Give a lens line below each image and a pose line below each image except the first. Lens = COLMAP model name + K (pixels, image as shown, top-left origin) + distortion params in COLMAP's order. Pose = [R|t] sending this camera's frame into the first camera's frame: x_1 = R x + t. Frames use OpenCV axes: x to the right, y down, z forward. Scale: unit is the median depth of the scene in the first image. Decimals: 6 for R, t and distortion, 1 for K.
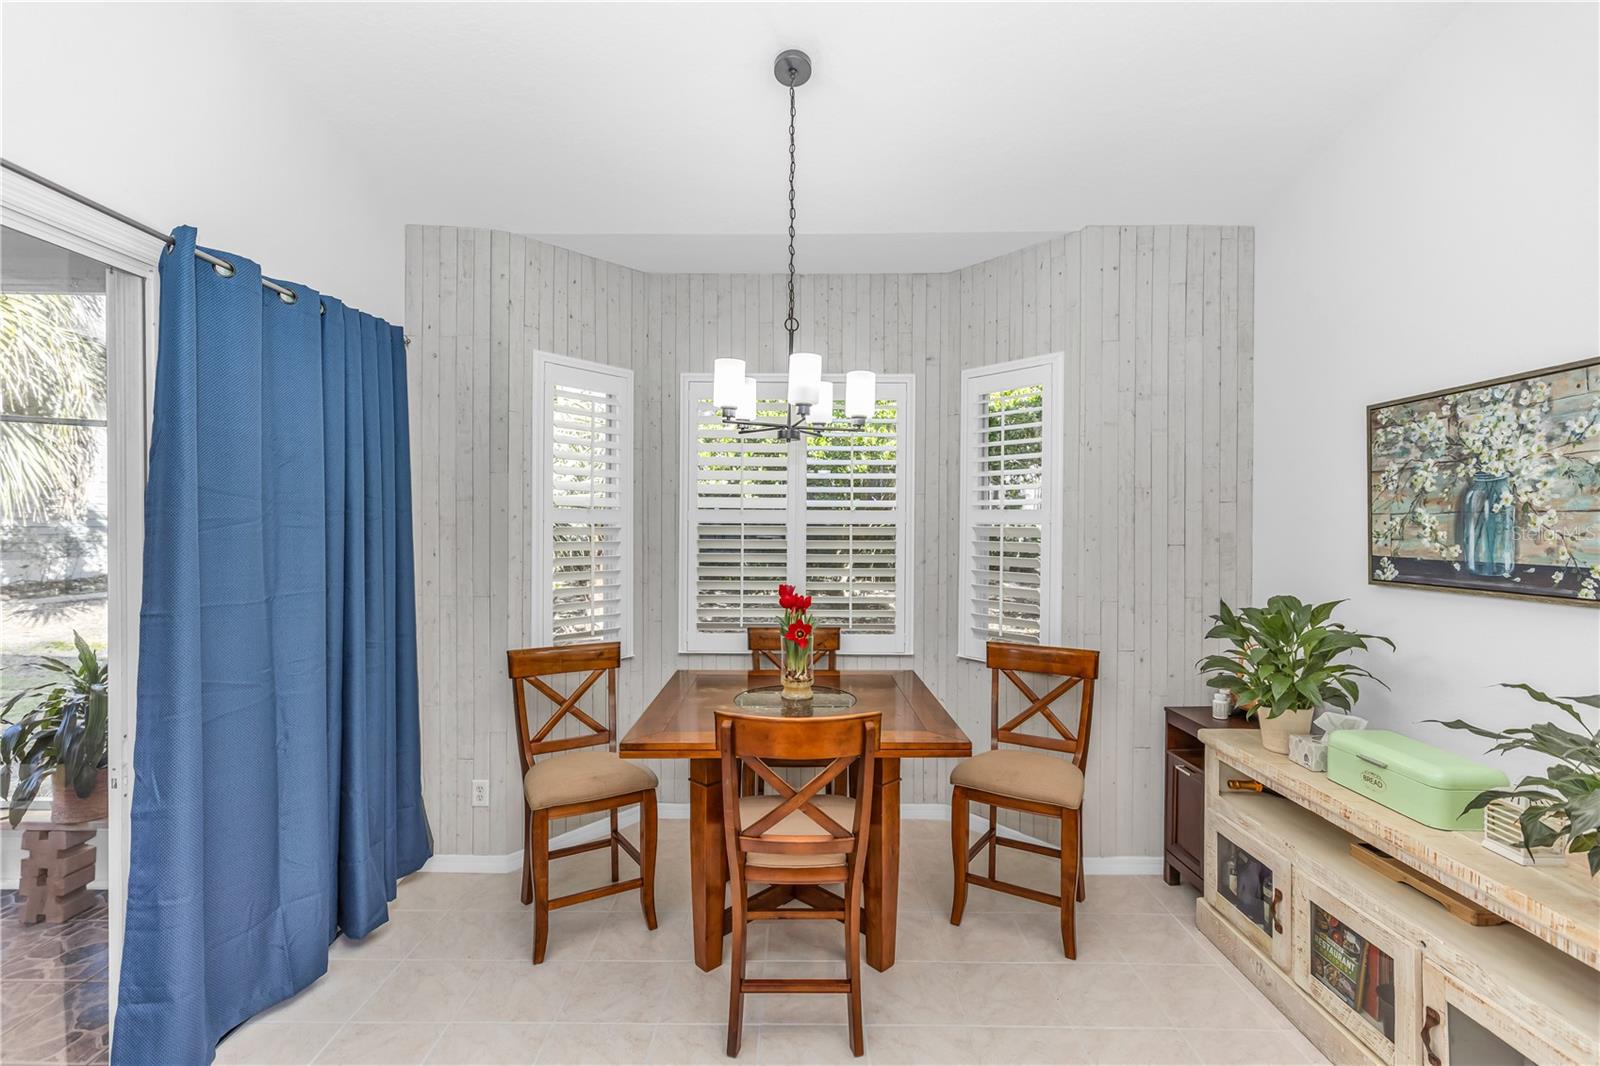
lens RADIAL K [[714.4, 0, 787.9], [0, 714.4, 530.8], [0, 0, 1]] dist [-0.002685, -0.000941]
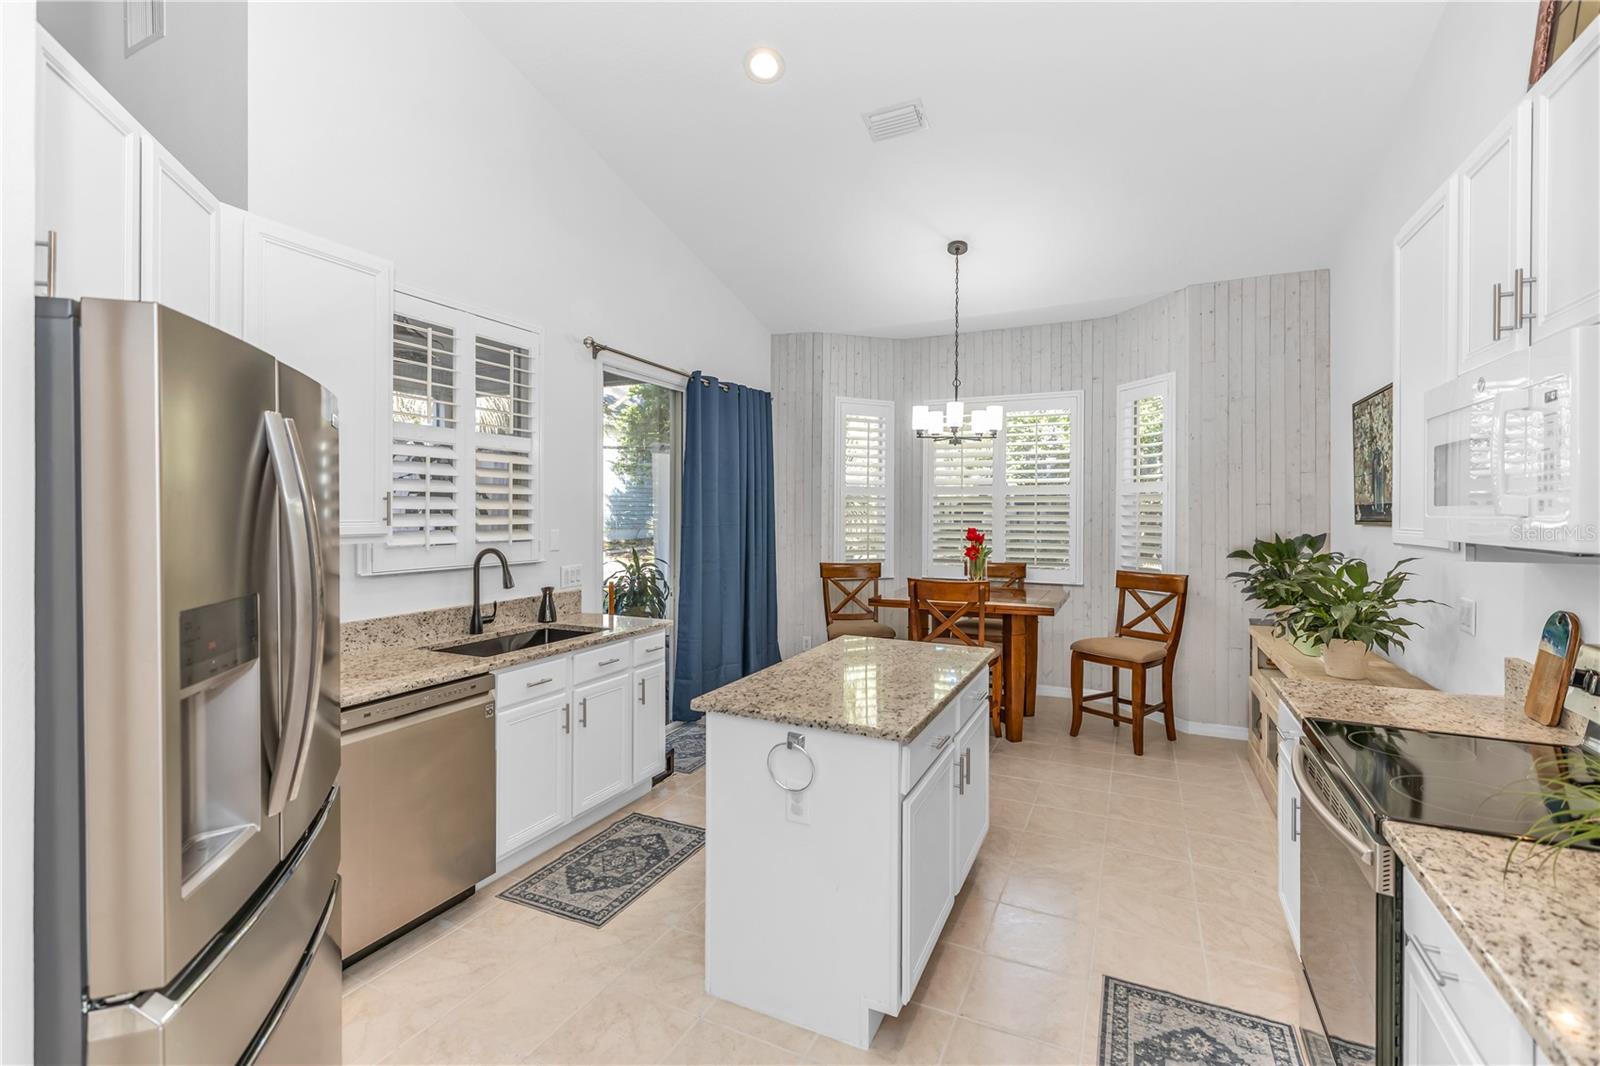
lens RADIAL K [[714.4, 0, 798.8], [0, 714.4, 523.2], [0, 0, 1]] dist [-0.002685, -0.000941]
pose [[0.909877, 0.004328, -0.414857, 0.300988], [-0.003608, 0.999990, 0.002519, 0.057489], [0.414863, -0.000795, 0.909883, -0.656035]]
